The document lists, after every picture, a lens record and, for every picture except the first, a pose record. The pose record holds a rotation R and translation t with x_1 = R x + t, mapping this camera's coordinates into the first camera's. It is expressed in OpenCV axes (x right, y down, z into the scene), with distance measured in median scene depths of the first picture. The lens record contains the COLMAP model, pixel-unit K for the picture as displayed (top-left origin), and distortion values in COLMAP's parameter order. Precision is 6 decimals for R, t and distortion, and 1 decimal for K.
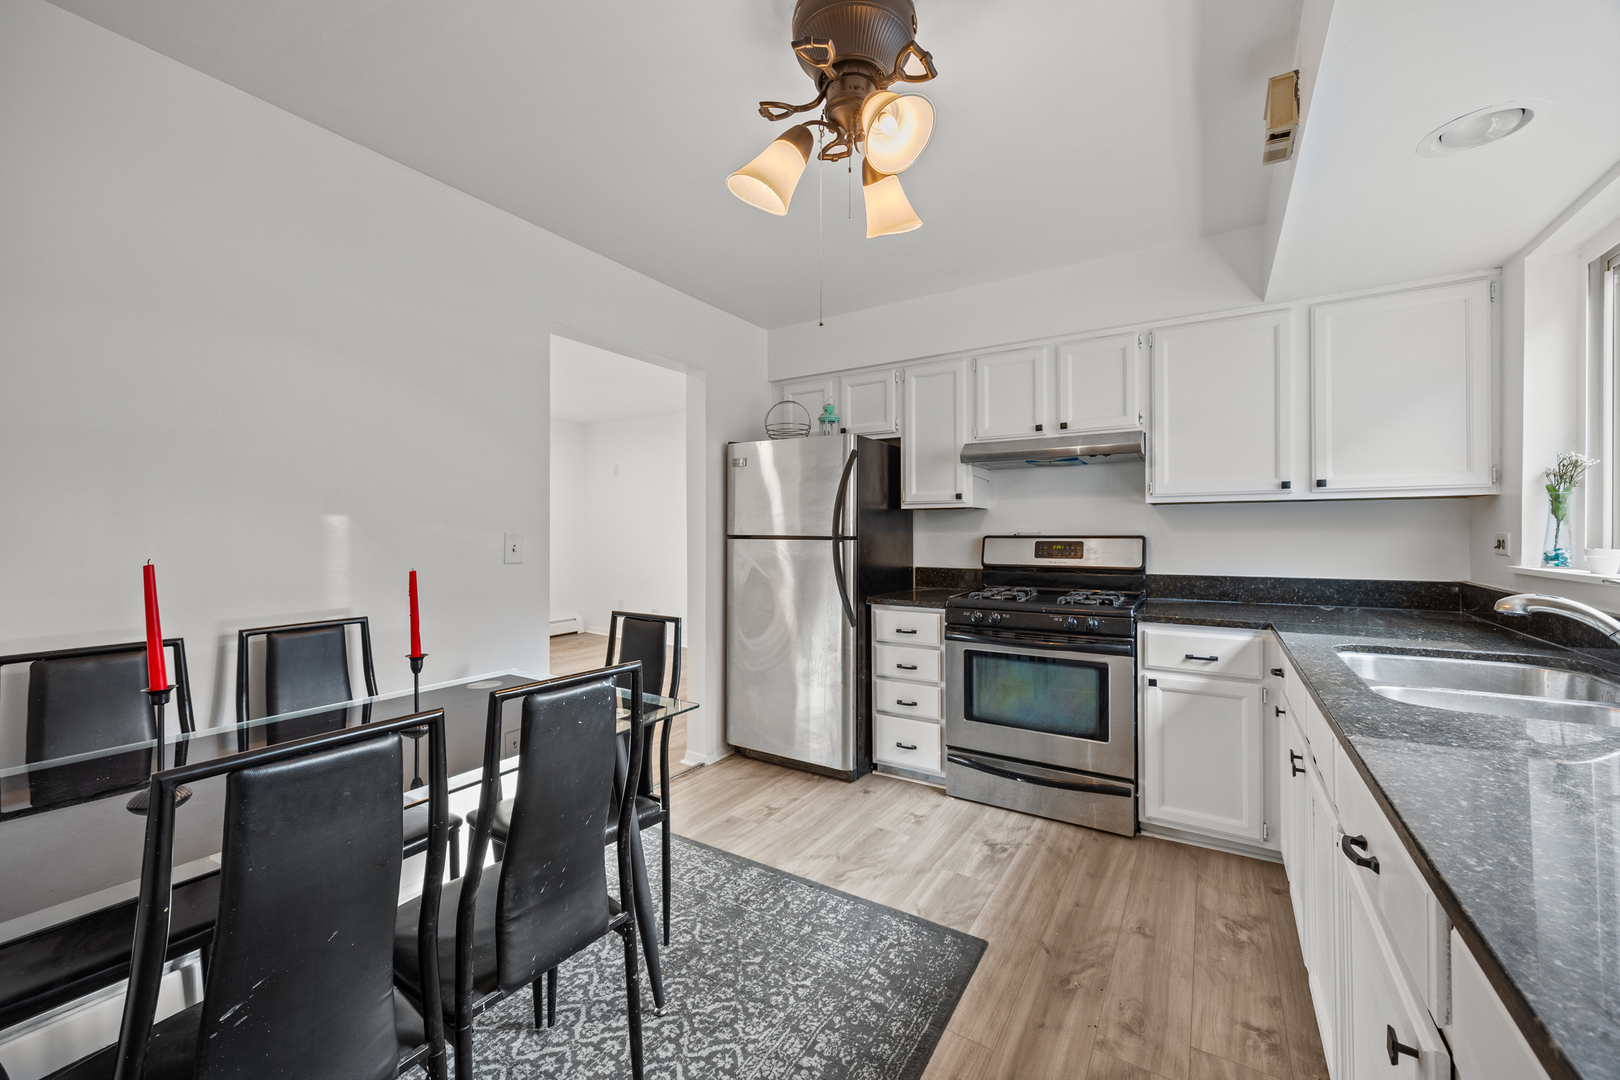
lens RADIAL K [[625.0, 0, 800.7], [0, 625.0, 528.0], [0, 0, 1]] dist [-0.000403, -0.000325]
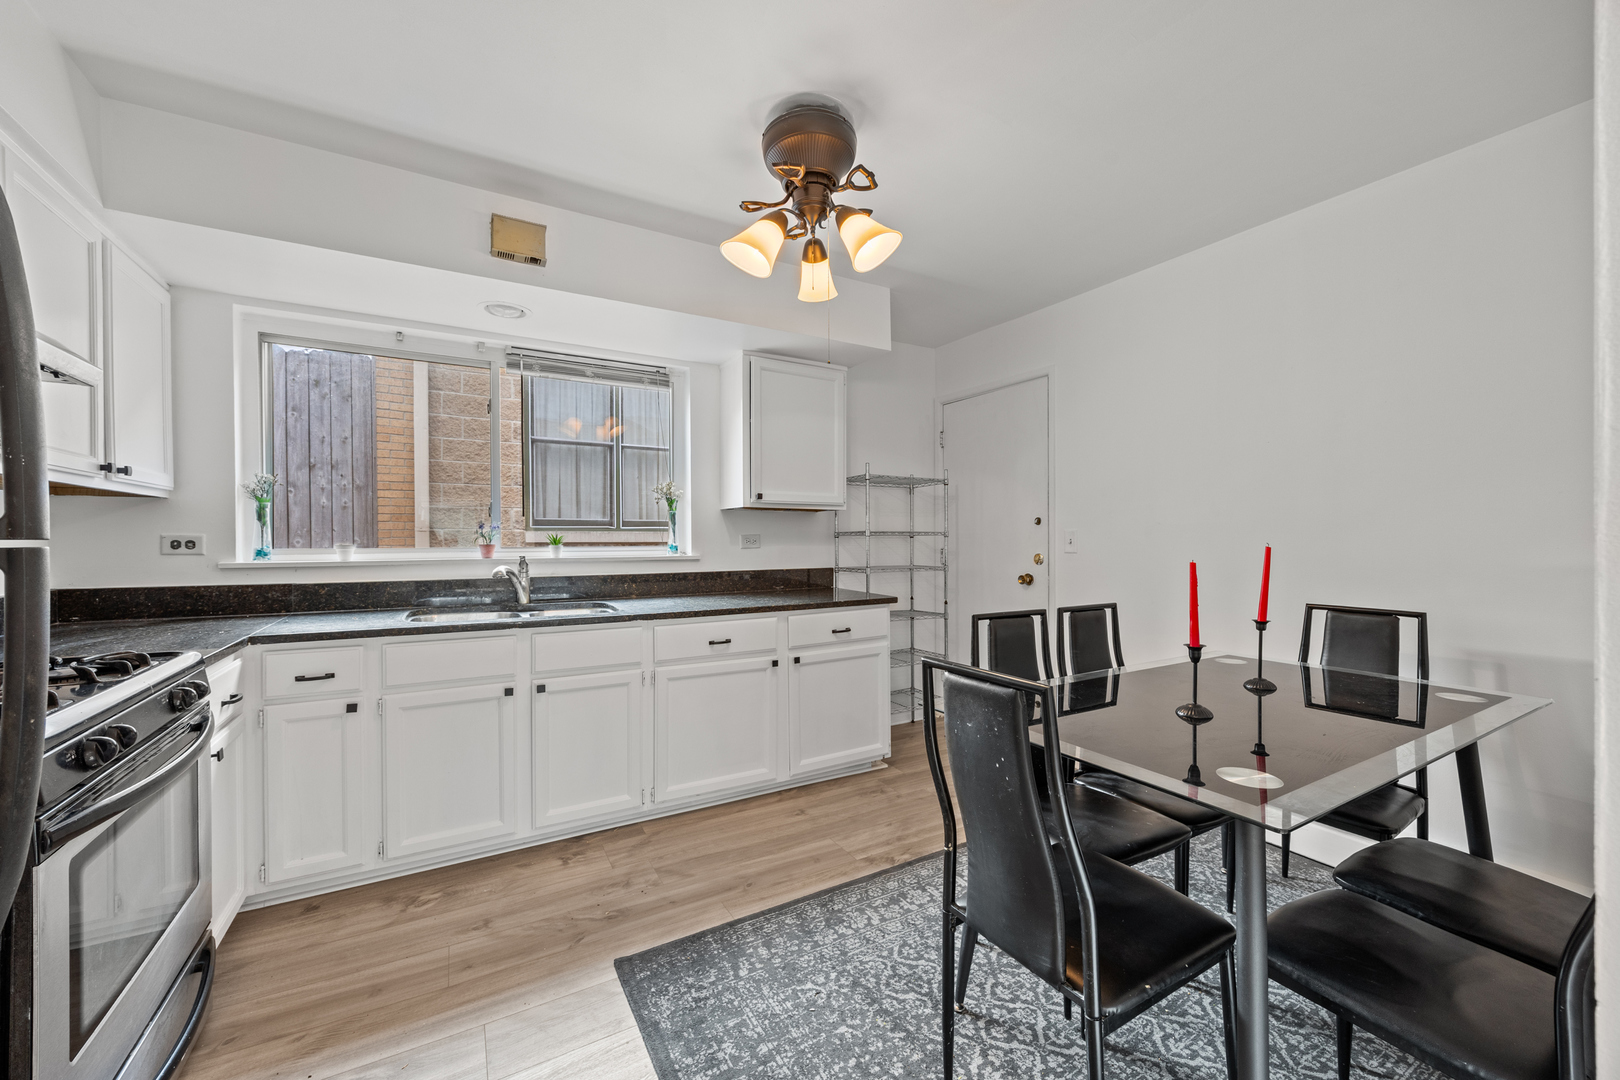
lens RADIAL K [[625.0, 0, 818.2], [0, 625.0, 541.0], [0, 0, 1]] dist [-0.000403, -0.000325]
pose [[-0.897389, 0.002456, 0.441233, -0.343296], [0.001037, 0.999993, -0.003458, 0.024470], [-0.441239, -0.002646, -0.897386, 1.472647]]
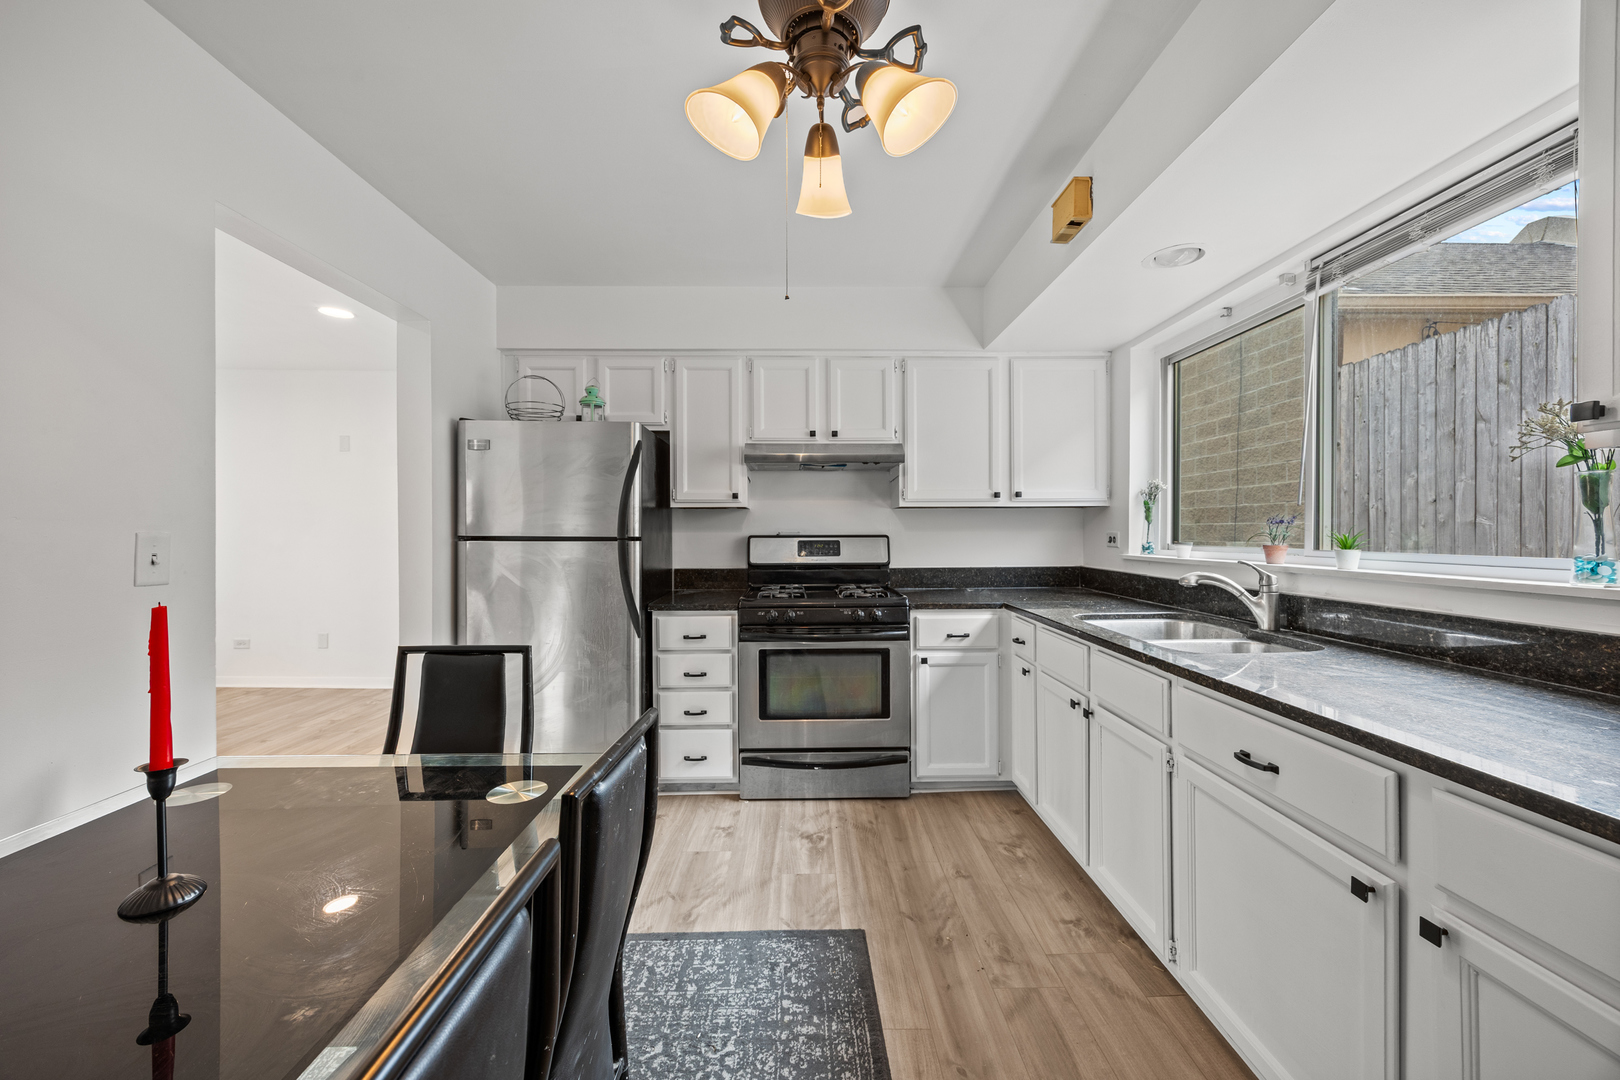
lens RADIAL K [[625.0, 0, 801.7], [0, 625.0, 530.7], [0, 0, 1]] dist [-0.000403, -0.000325]
pose [[0.834037, -0.000377, 0.551708, -0.303722], [-0.001824, 0.999992, 0.003440, 0.001073], [-0.551705, -0.003876, 0.834030, 0.171729]]
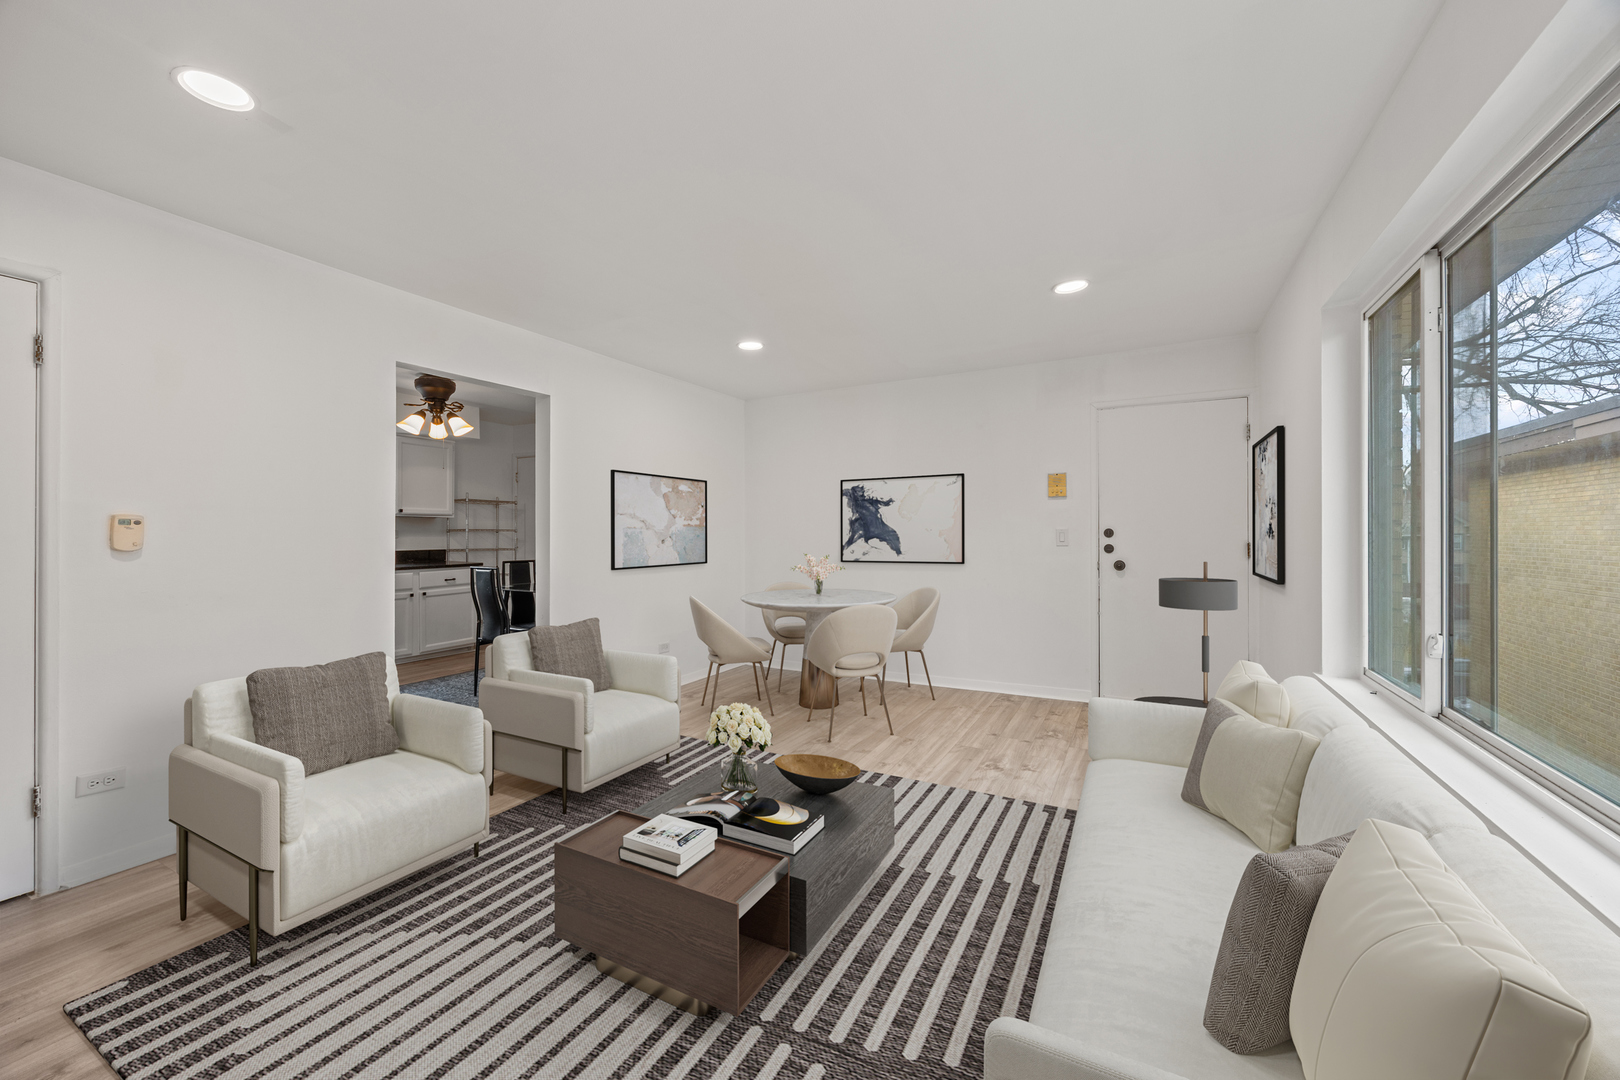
lens RADIAL K [[625.0, 0, 805.5], [0, 625.0, 529.7], [0, 0, 1]] dist [-0.000403, -0.000325]
pose [[-0.996371, -0.002772, -0.085074, -0.723716], [-0.002210, 0.999975, -0.006702, 0.017958], [0.085090, -0.006490, -0.996352, 2.279672]]
